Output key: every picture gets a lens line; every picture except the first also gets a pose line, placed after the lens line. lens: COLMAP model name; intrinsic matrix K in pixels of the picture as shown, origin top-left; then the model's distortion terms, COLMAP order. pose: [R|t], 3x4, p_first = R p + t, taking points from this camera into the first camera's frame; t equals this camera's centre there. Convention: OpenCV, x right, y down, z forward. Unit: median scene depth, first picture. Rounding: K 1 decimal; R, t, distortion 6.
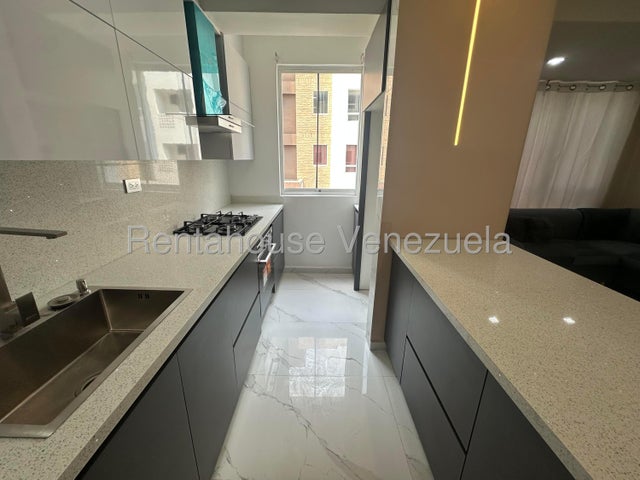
lens RADIAL K [[255.5, 0, 318.1], [0, 255.5, 239.7], [0, 0, 1]] dist [-0.004978, 0.000429]
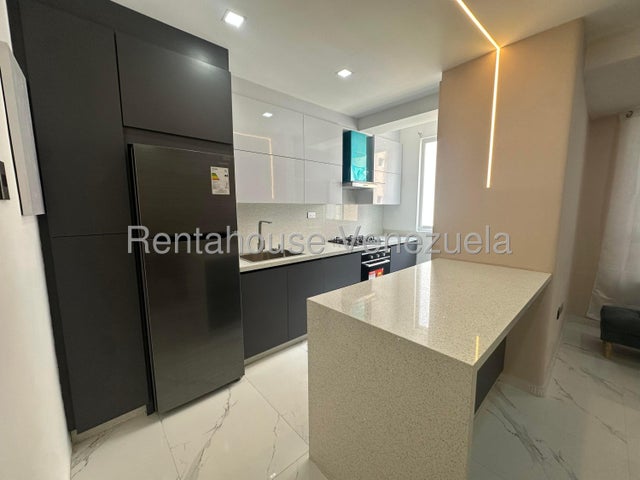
lens RADIAL K [[255.5, 0, 318.9], [0, 255.5, 237.0], [0, 0, 1]] dist [-0.004978, 0.000429]
pose [[0.669453, 0.072080, -0.739349, 0.557152], [-0.212633, 0.972231, -0.097747, 0.101162], [0.711773, 0.222647, 0.666189, -0.228562]]
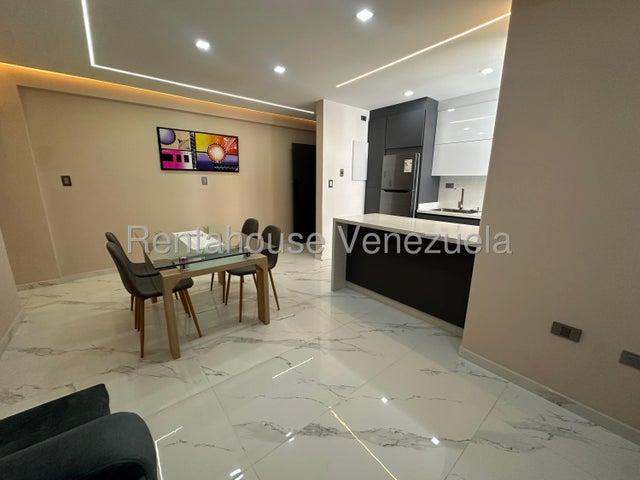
lens RADIAL K [[255.5, 0, 319.1], [0, 255.5, 240.1], [0, 0, 1]] dist [-0.004978, 0.000429]
pose [[-0.778767, 0.123559, -0.615024, 1.237395], [-0.203717, 0.877460, 0.434238, -0.216750], [0.593313, 0.463461, -0.658166, 0.880108]]
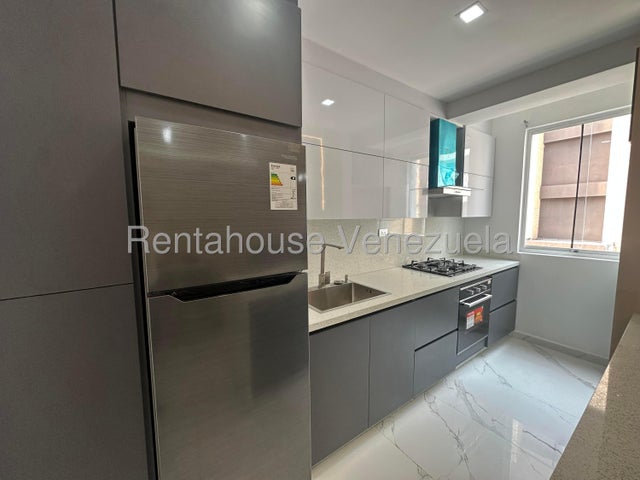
lens RADIAL K [[255.5, 0, 321.0], [0, 255.5, 239.1], [0, 0, 1]] dist [-0.004978, 0.000429]
pose [[0.583914, 0.057056, -0.809808, 0.226289], [-0.229619, 0.968401, -0.097338, 0.049063], [0.778665, 0.242784, 0.578564, -0.160560]]
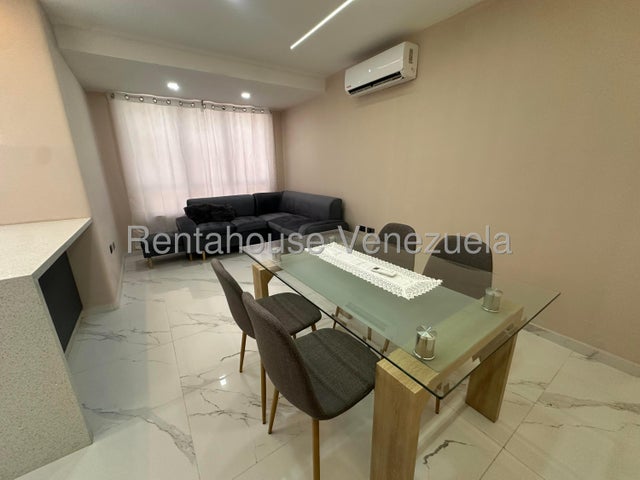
lens RADIAL K [[255.5, 0, 318.6], [0, 255.5, 241.1], [0, 0, 1]] dist [-0.004978, 0.000429]
pose [[0.824608, -0.178099, 0.536938, 0.635350], [0.192921, 0.980784, 0.029039, 0.201138], [-0.531792, 0.079641, 0.843122, -0.449485]]
